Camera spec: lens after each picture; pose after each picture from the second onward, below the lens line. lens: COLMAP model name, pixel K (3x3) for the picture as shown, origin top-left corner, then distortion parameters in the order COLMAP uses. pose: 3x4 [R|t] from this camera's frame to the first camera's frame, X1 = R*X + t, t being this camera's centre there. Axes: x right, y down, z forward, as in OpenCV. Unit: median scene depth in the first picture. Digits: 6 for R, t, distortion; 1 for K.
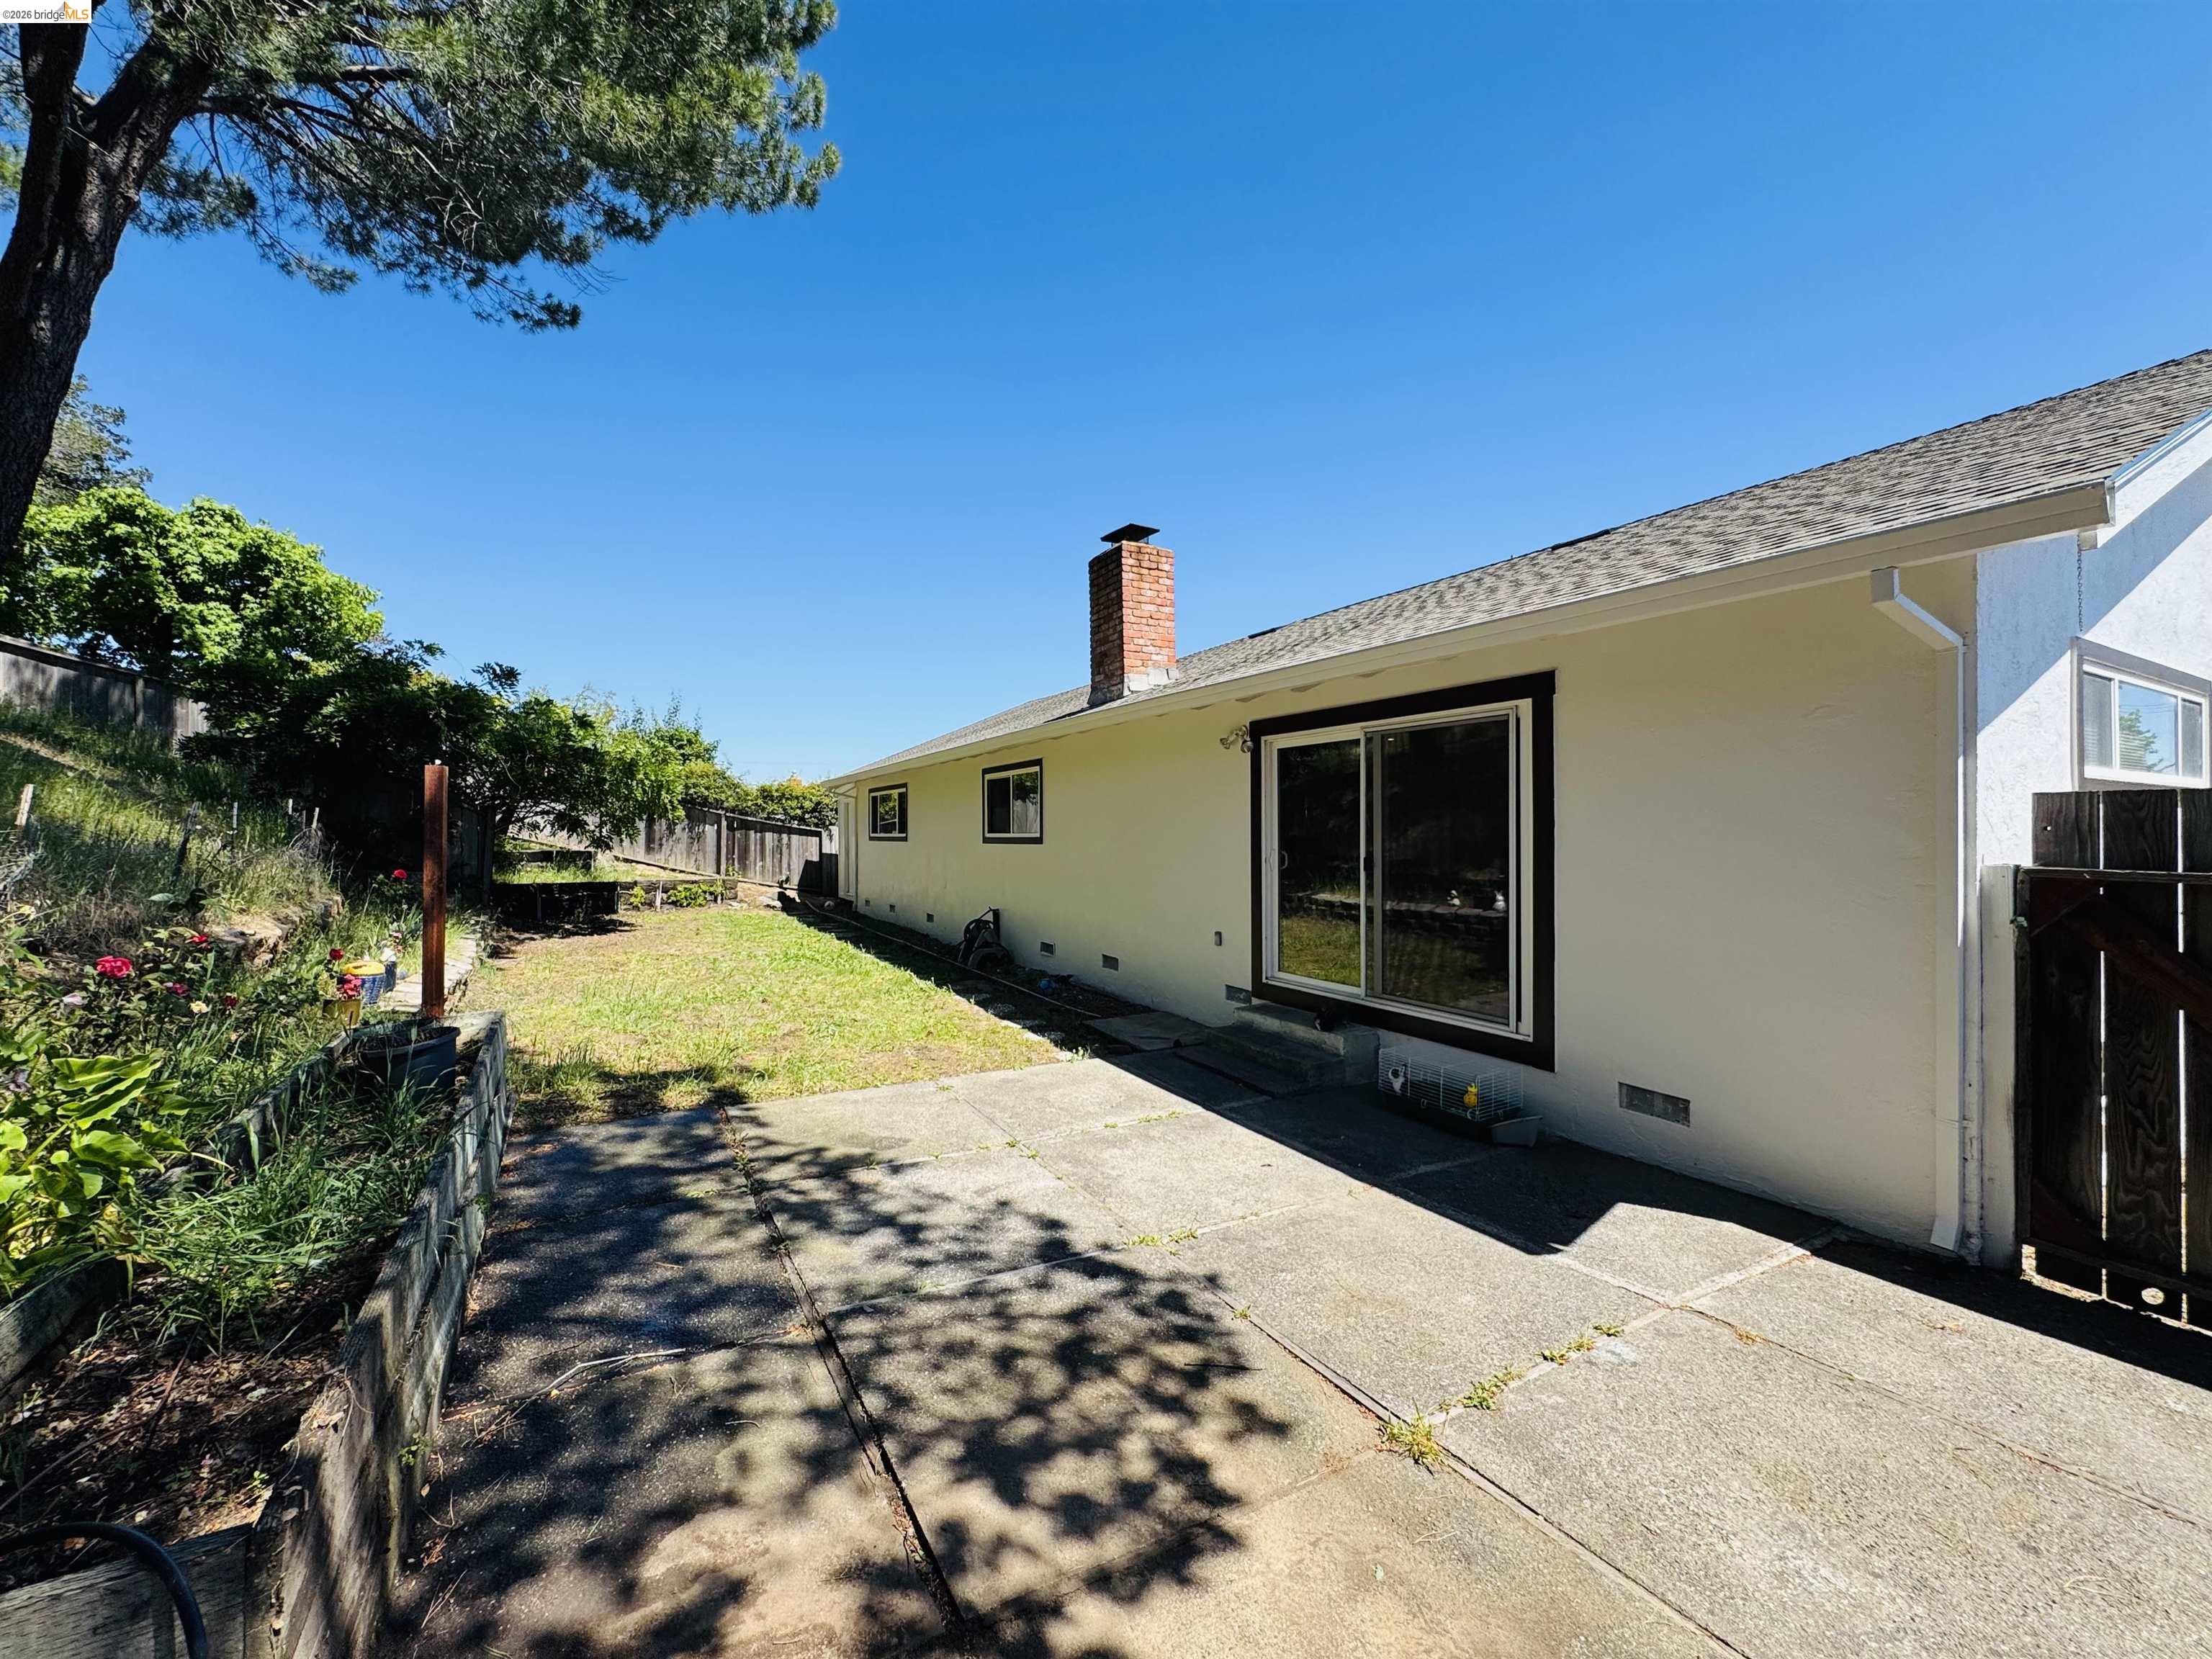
lens RADIAL K [[892.7, 0, 1101.9], [0, 892.7, 832.0], [0, 0, 1]] dist [-0.000518, -0.000083]
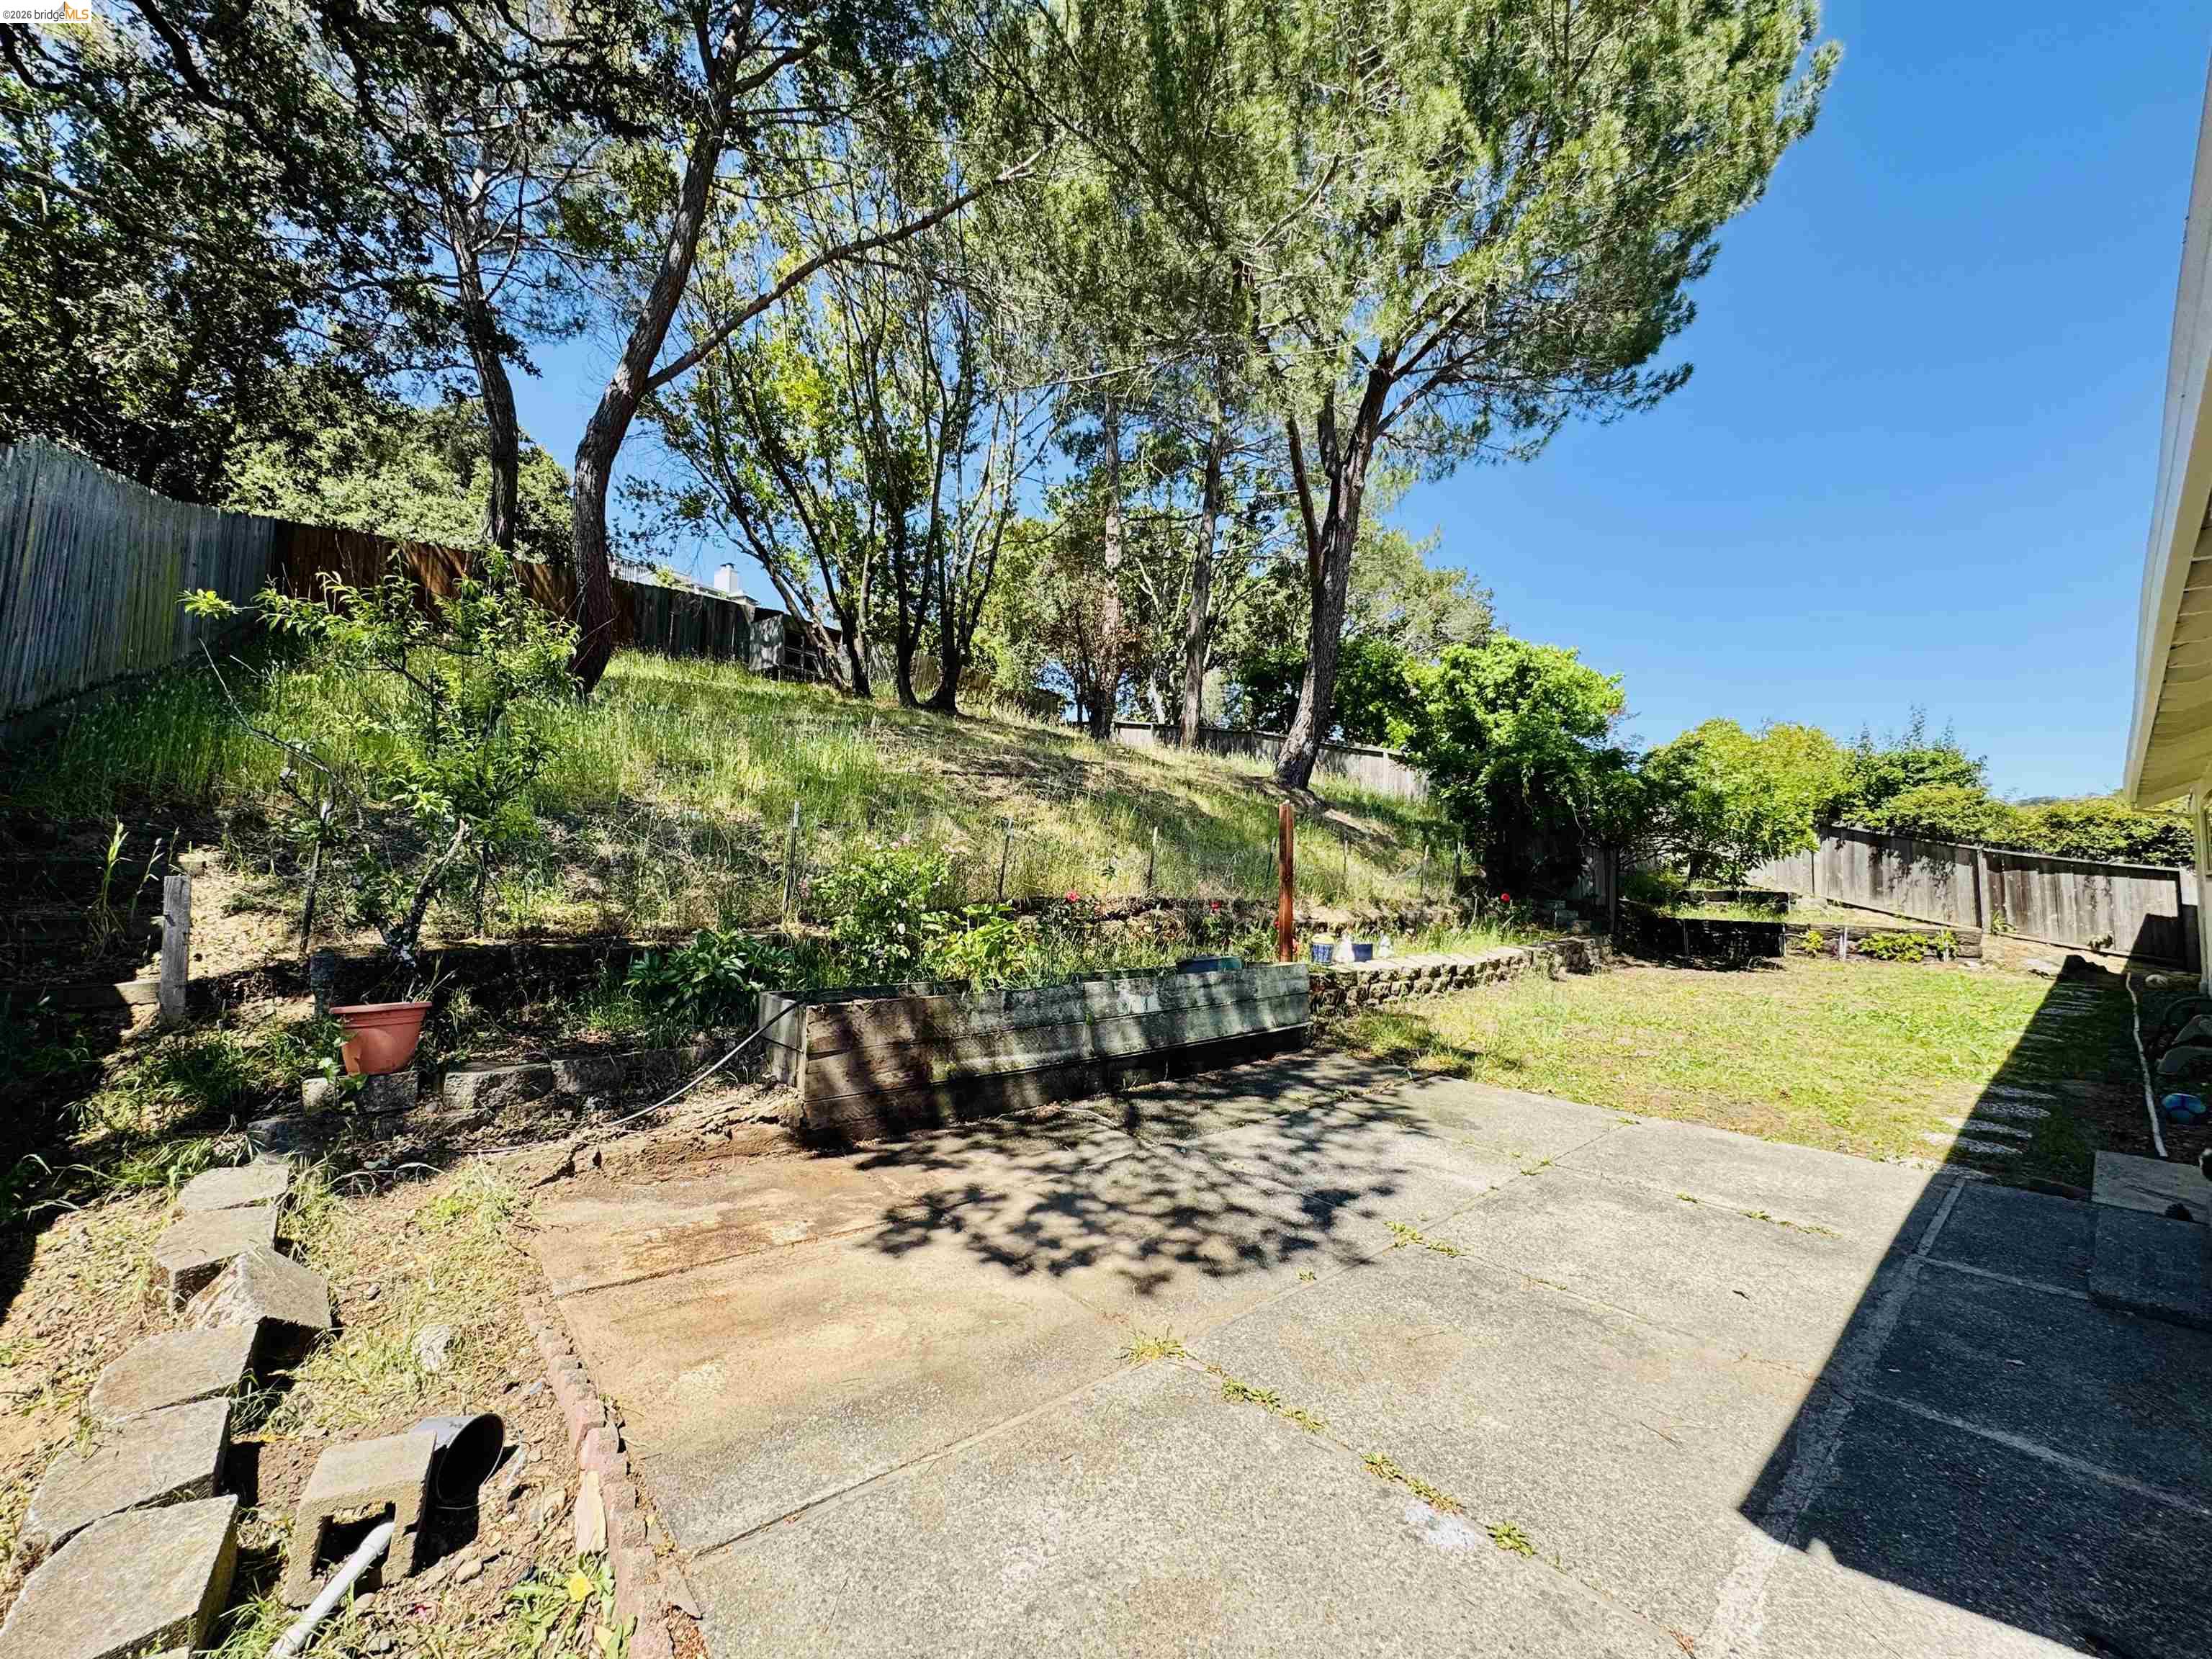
lens RADIAL K [[892.7, 0, 1105.6], [0, 892.7, 821.9], [0, 0, 1]] dist [-0.000518, -0.000083]
pose [[0.195791, -0.069583, -0.978174, 0.191608], [-0.012144, 0.997231, -0.073370, 0.022479], [0.980570, 0.026244, 0.194404, 0.105479]]
